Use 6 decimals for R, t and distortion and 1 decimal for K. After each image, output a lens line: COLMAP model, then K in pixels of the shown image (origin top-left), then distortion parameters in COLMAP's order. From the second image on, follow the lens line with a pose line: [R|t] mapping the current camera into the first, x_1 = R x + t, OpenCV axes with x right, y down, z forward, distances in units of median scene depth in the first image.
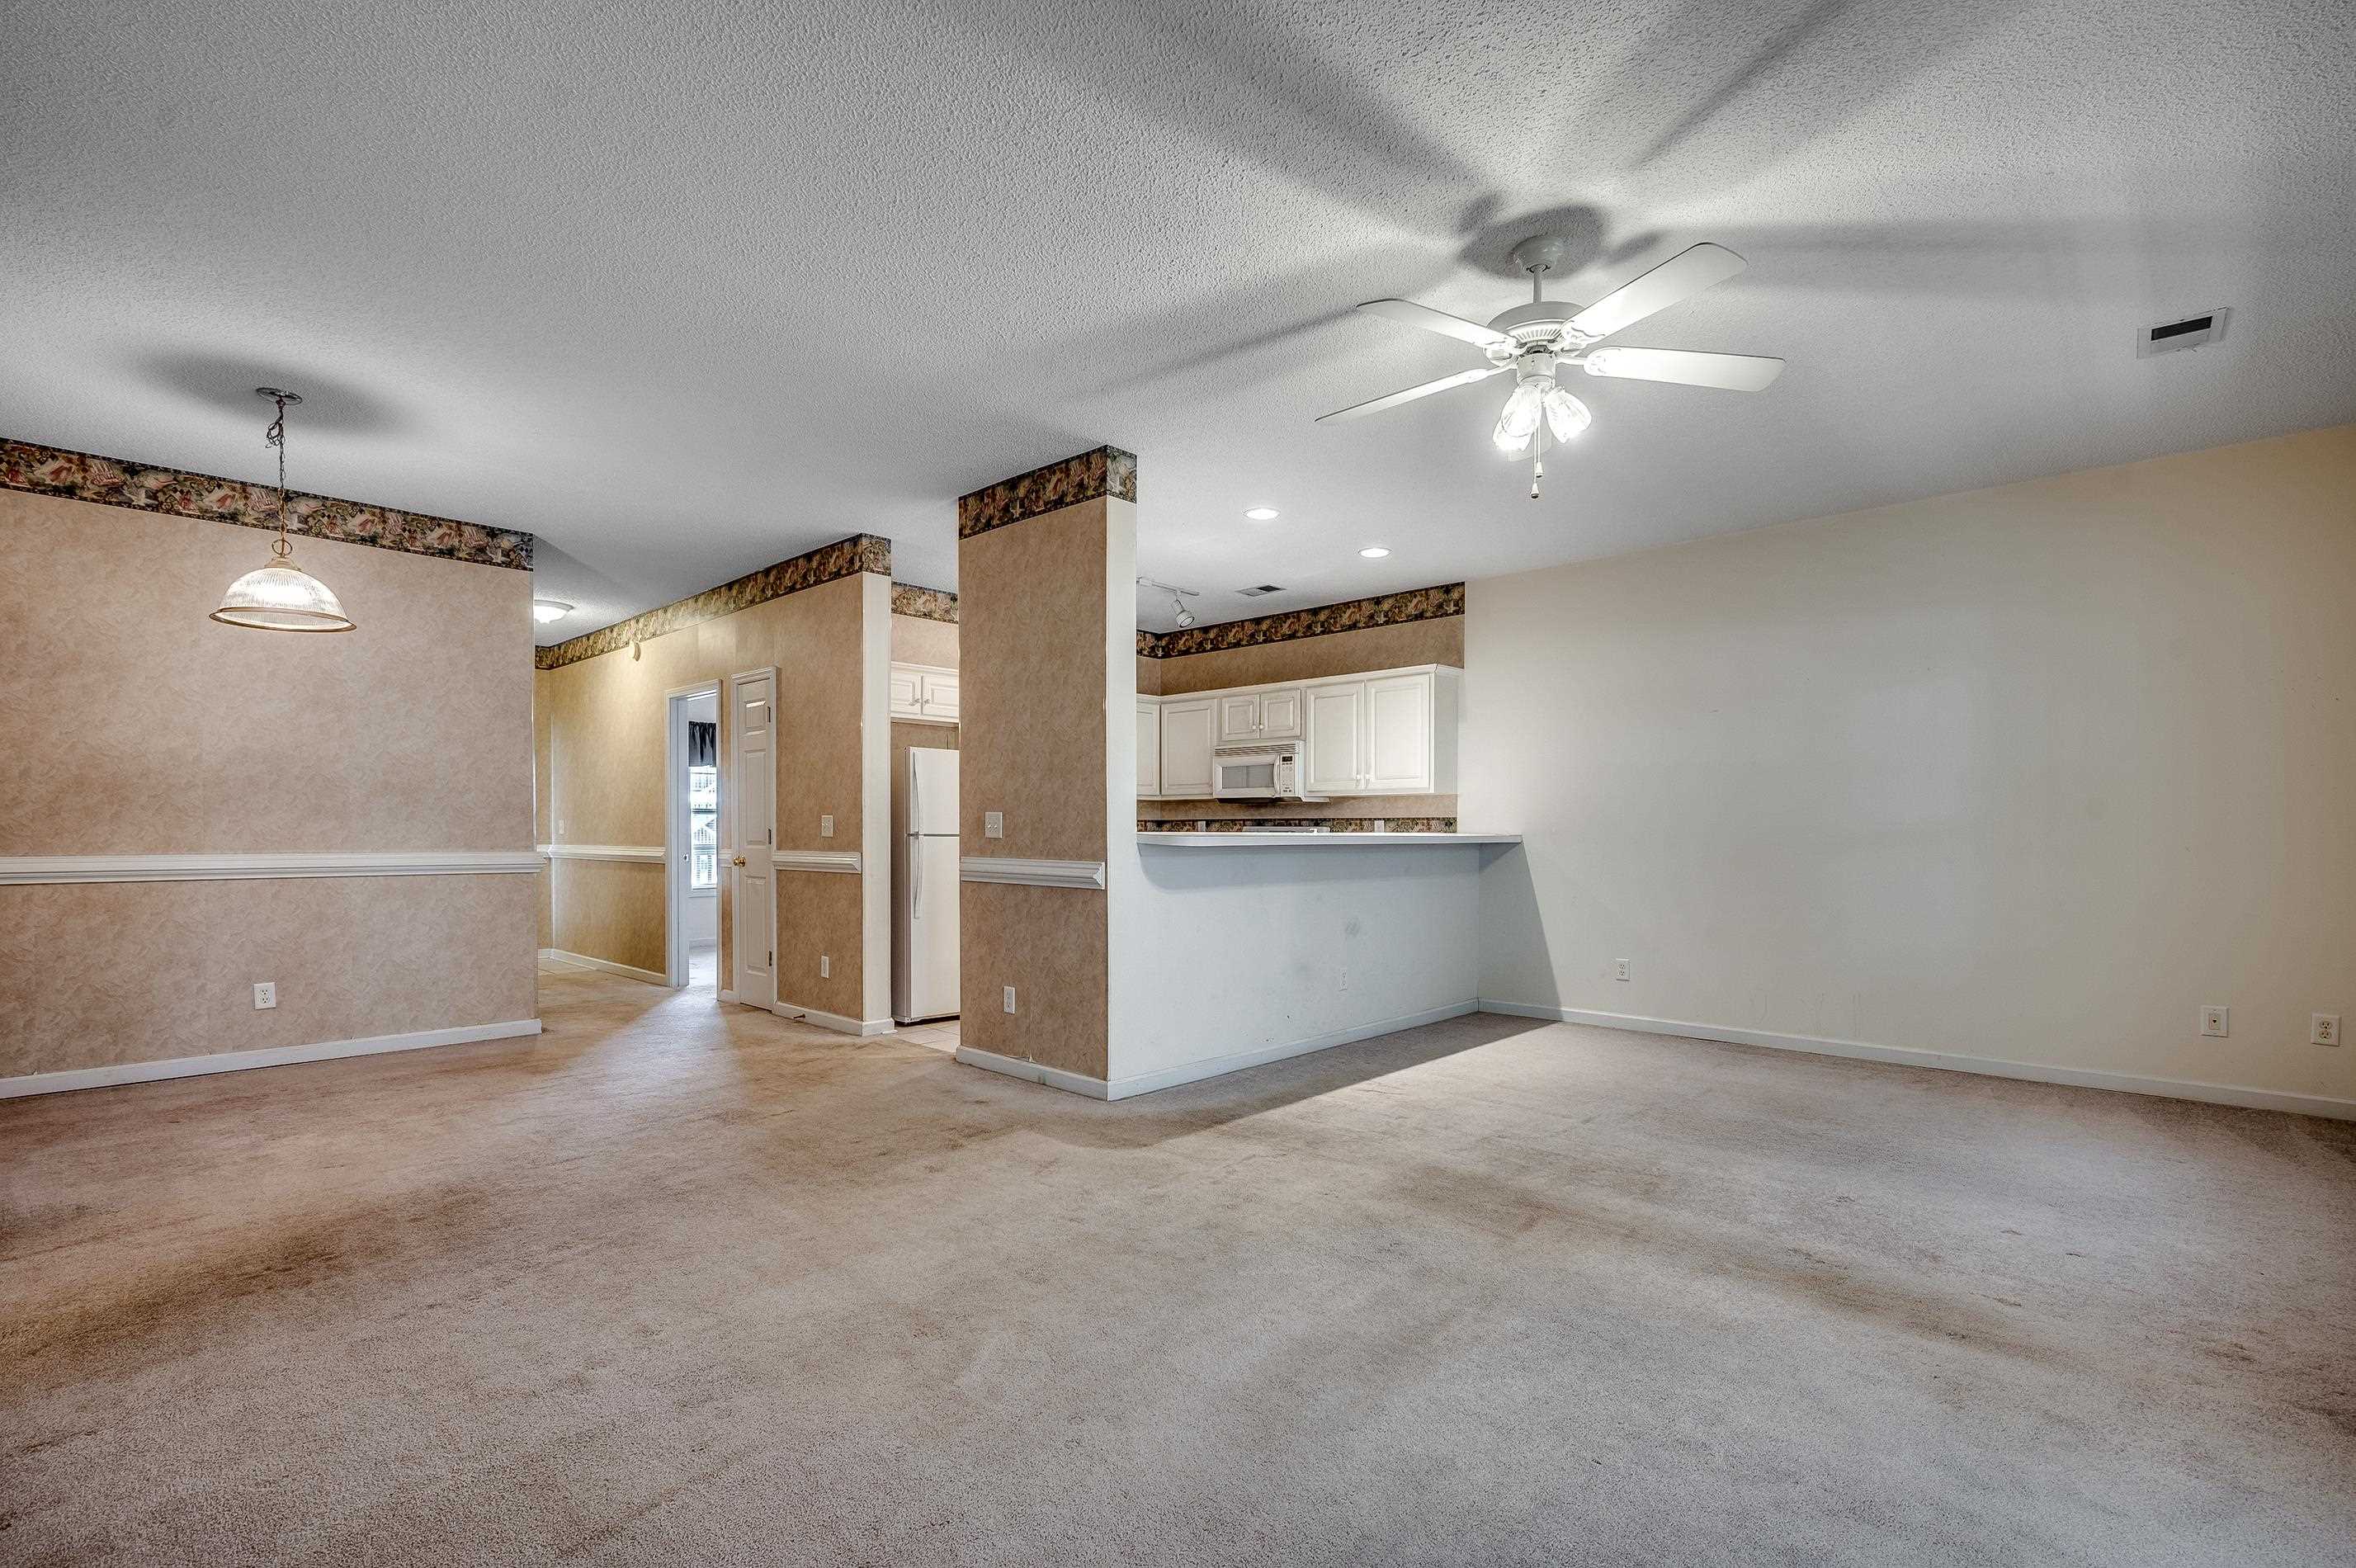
lens RADIAL K [[1062.2, 0, 1176.9], [0, 1062.2, 843.5], [0, 0, 1]] dist [0.000621, -0.000206]
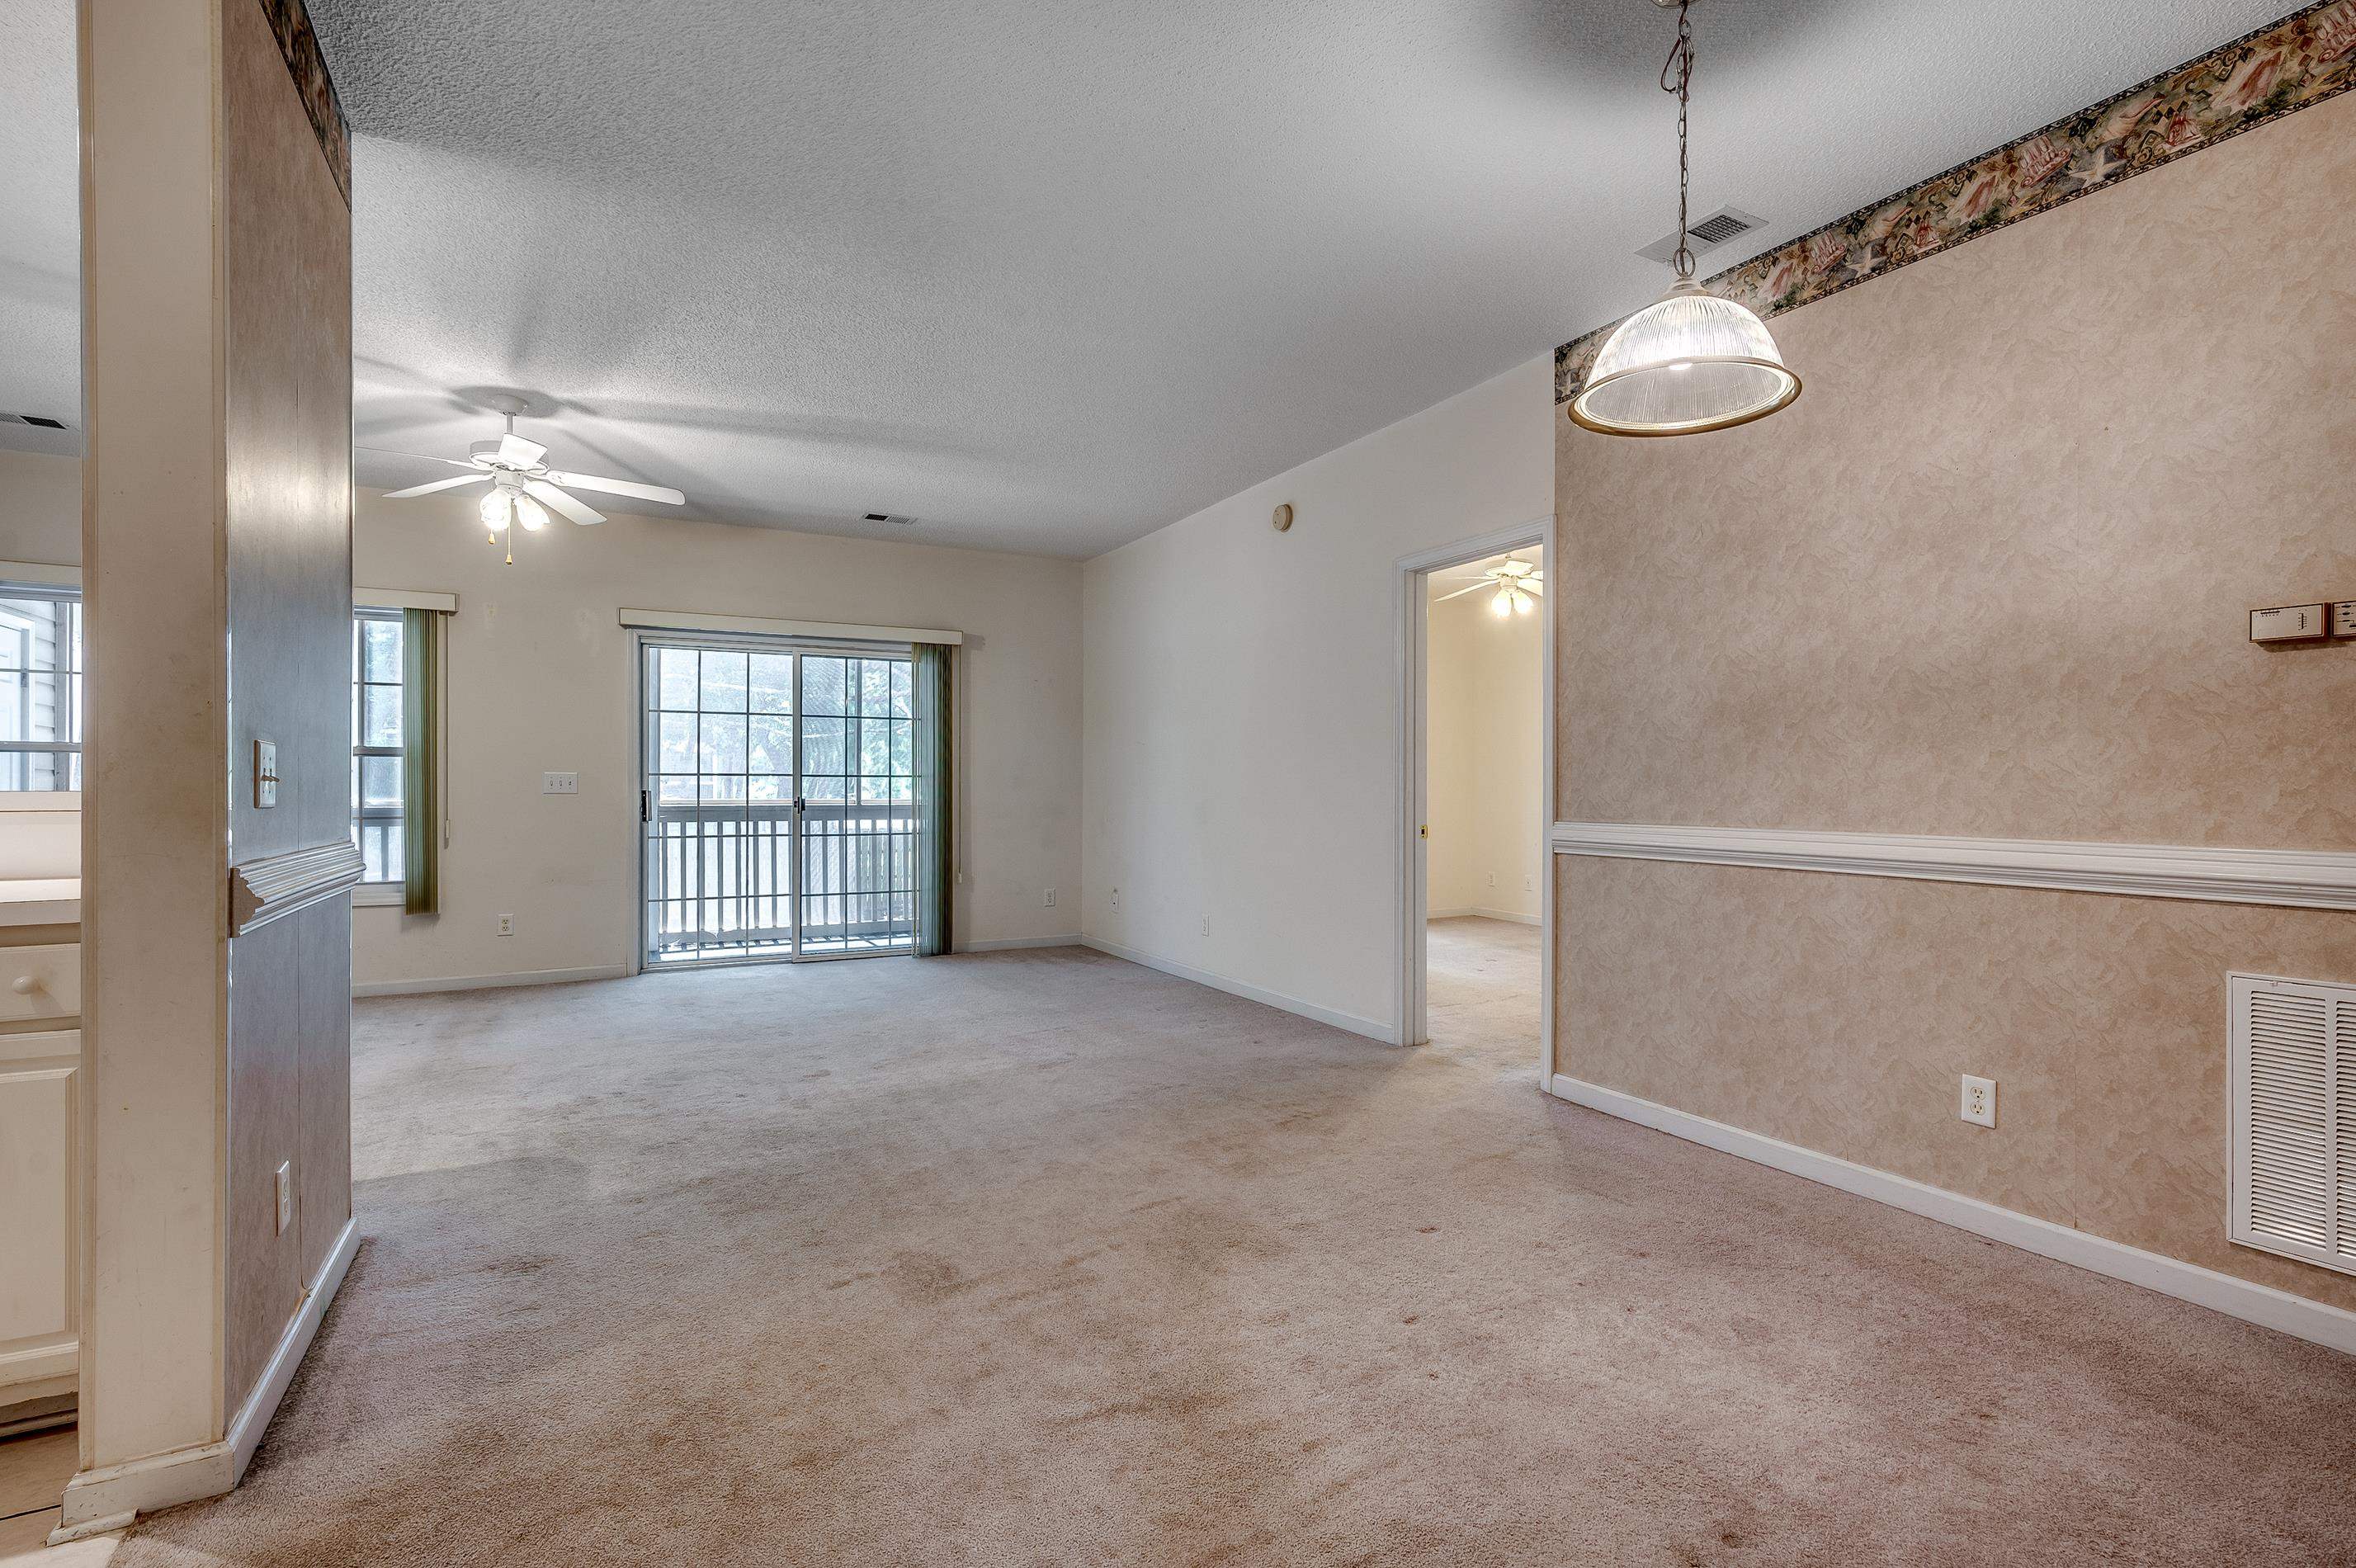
lens RADIAL K [[1082.3, 0, 1184.8], [0, 1082.3, 789.2], [0, 0, 1]] dist [-0.001906, -0.000359]
pose [[-0.951154, -0.003912, 0.308692, -0.459849], [0.000430, 0.999902, 0.013998, -0.012801], [-0.308717, 0.013447, -0.951059, 0.953221]]
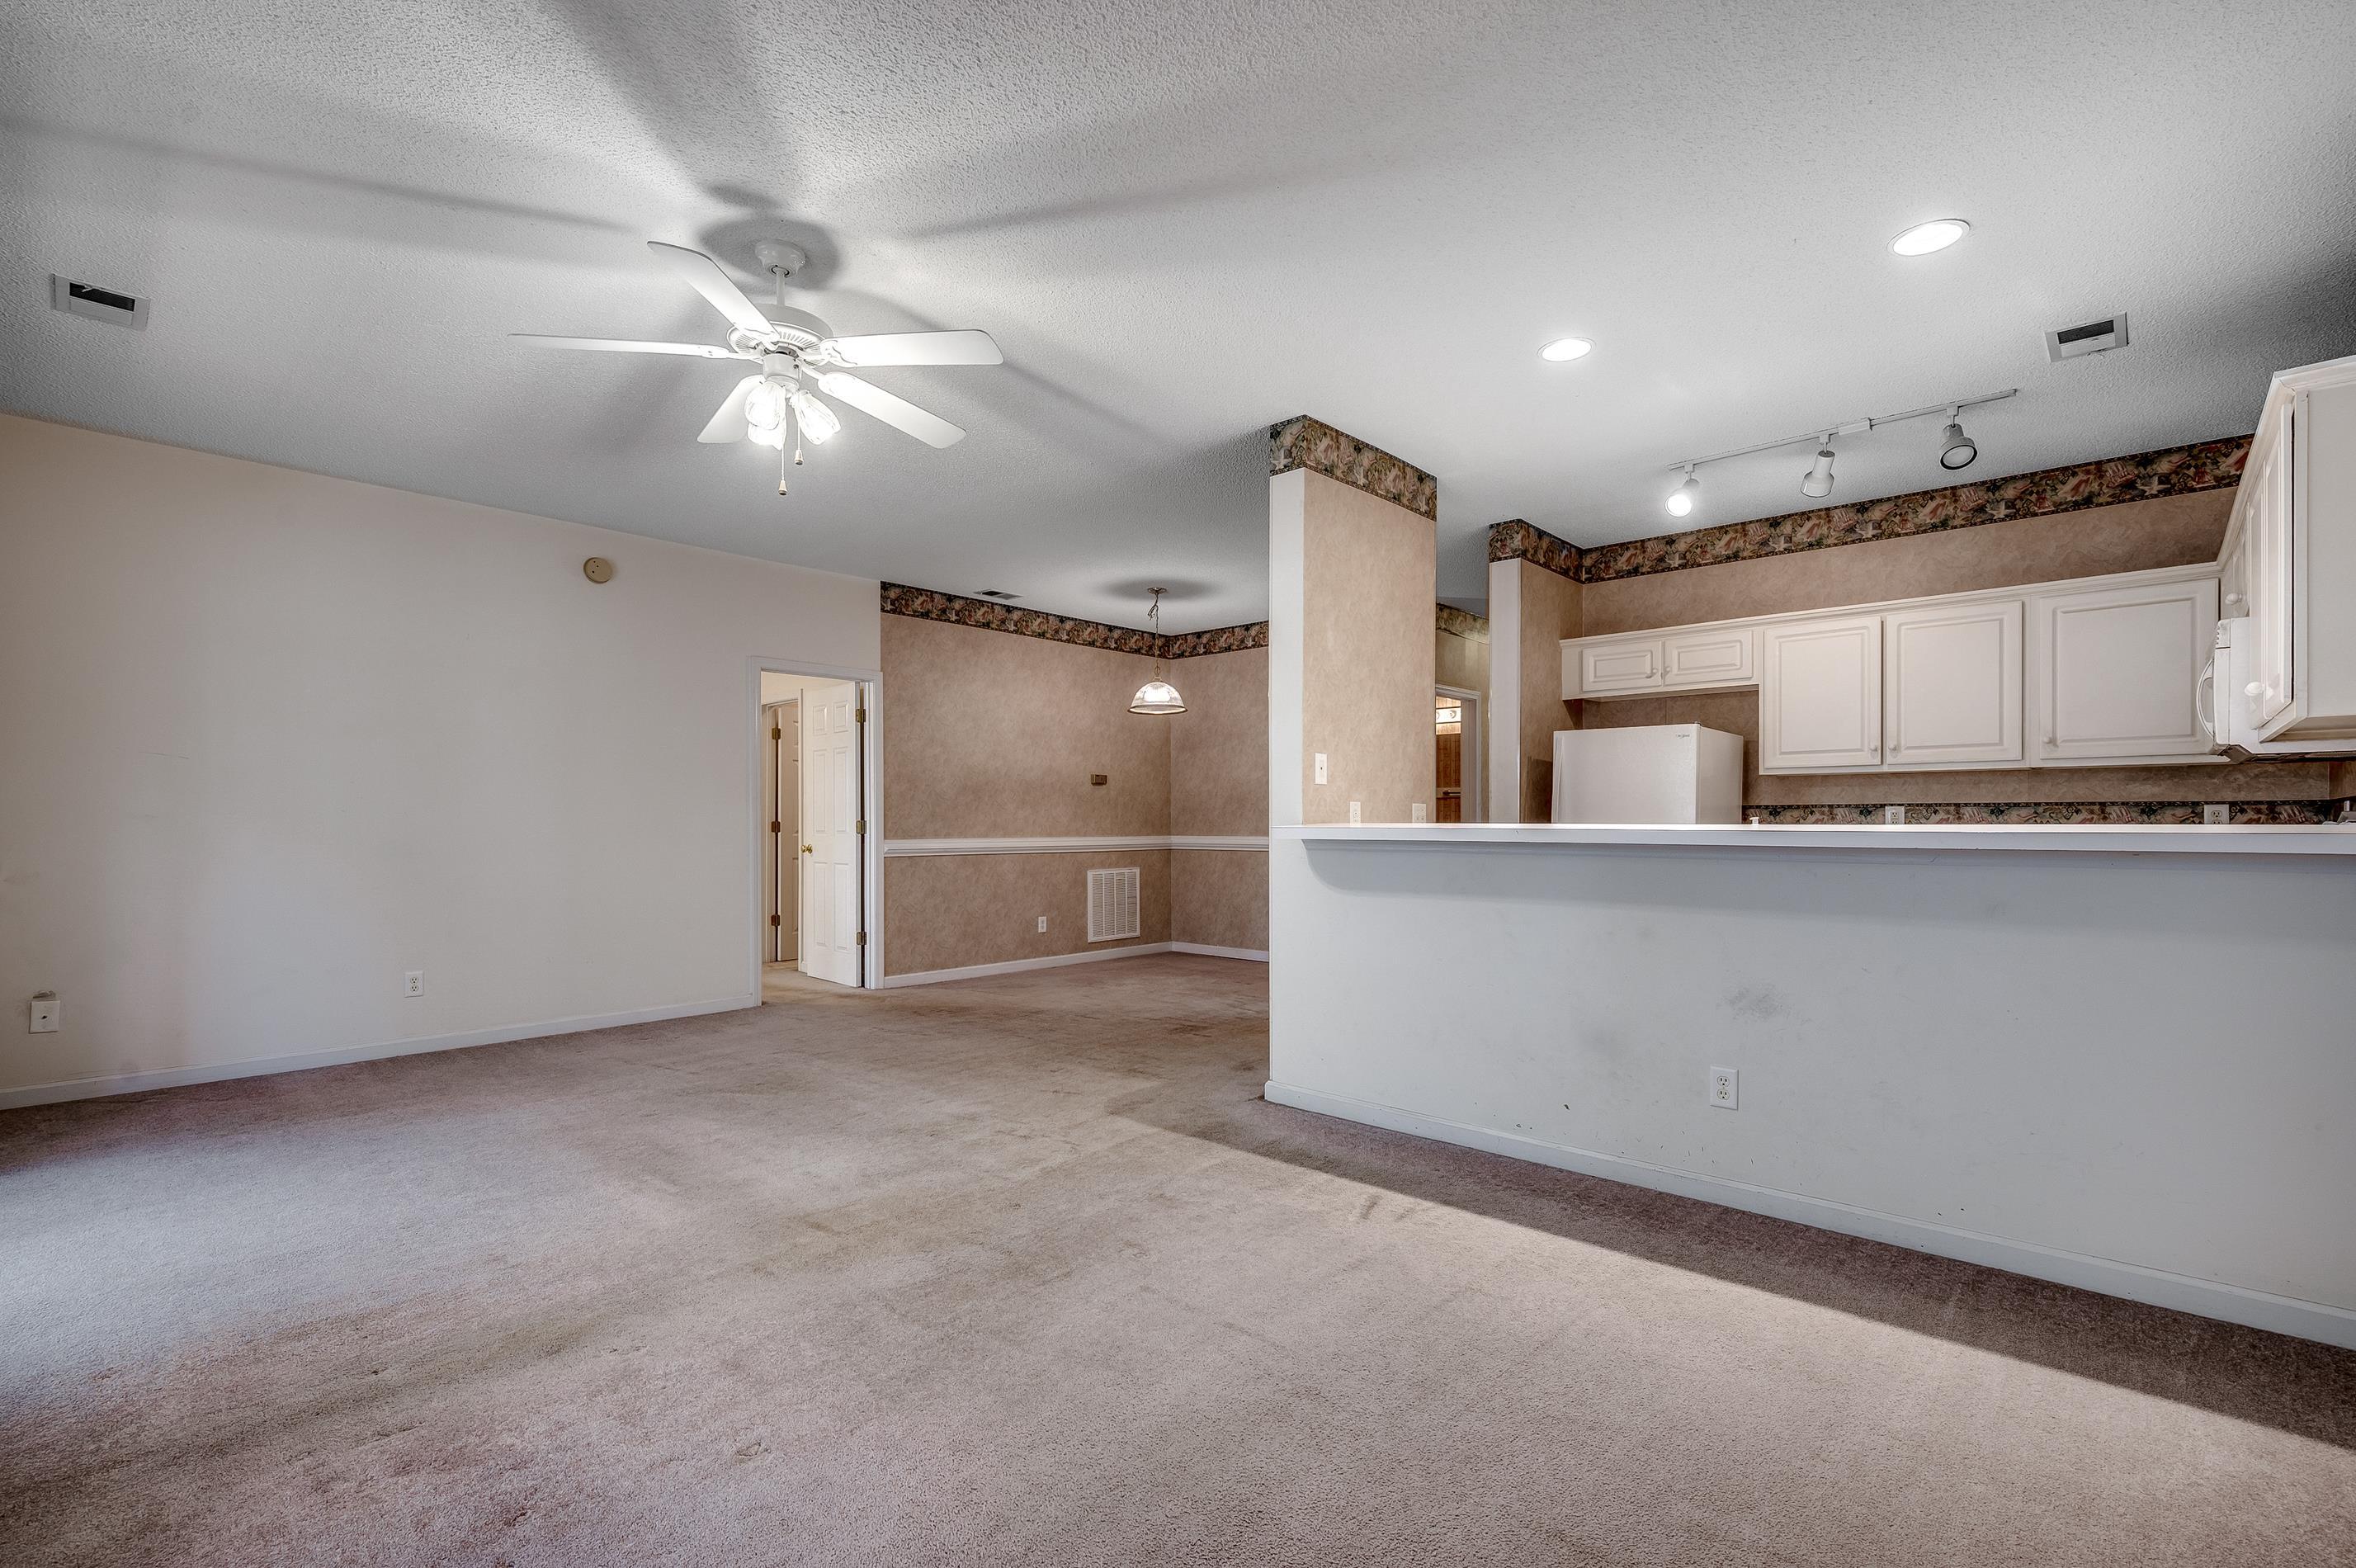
lens RADIAL K [[1051.1, 0, 1182.0], [0, 1051.1, 823.5], [0, 0, 1]] dist [-0.001173, -0.000308]
pose [[0.021757, -0.001140, -0.999763, 0.597406], [-0.012135, 0.999925, -0.001404, -0.005316], [0.999690, 0.012163, 0.021742, 0.601809]]
